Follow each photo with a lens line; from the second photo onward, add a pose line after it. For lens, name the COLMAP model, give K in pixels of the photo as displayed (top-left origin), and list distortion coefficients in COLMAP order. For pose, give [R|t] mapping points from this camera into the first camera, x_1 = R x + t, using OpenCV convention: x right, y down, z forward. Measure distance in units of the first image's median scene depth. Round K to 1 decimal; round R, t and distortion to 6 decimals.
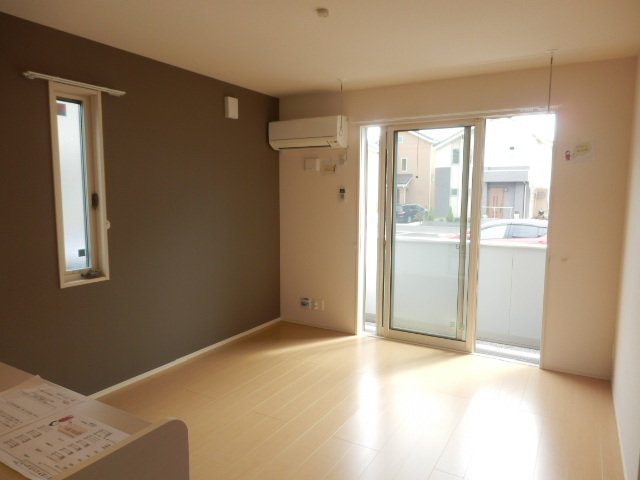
lens RADIAL K [[442.6, 0, 330.7], [0, 442.6, 239.4], [0, 0, 1]] dist [-0.023076, 0.018280]
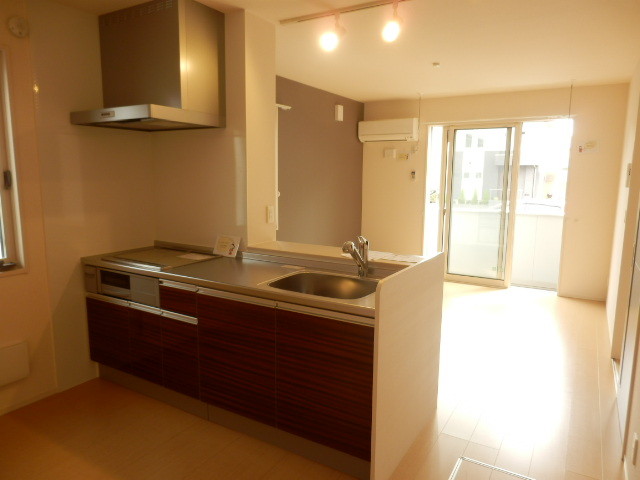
lens RADIAL K [[442.6, 0, 325.6], [0, 442.6, 240.3], [0, 0, 1]] dist [-0.023076, 0.018280]
pose [[0.999764, 0.006574, -0.020711, -0.215607], [-0.005749, 0.999197, 0.039655, 0.046296], [0.020955, -0.039527, 0.998999, -0.382819]]
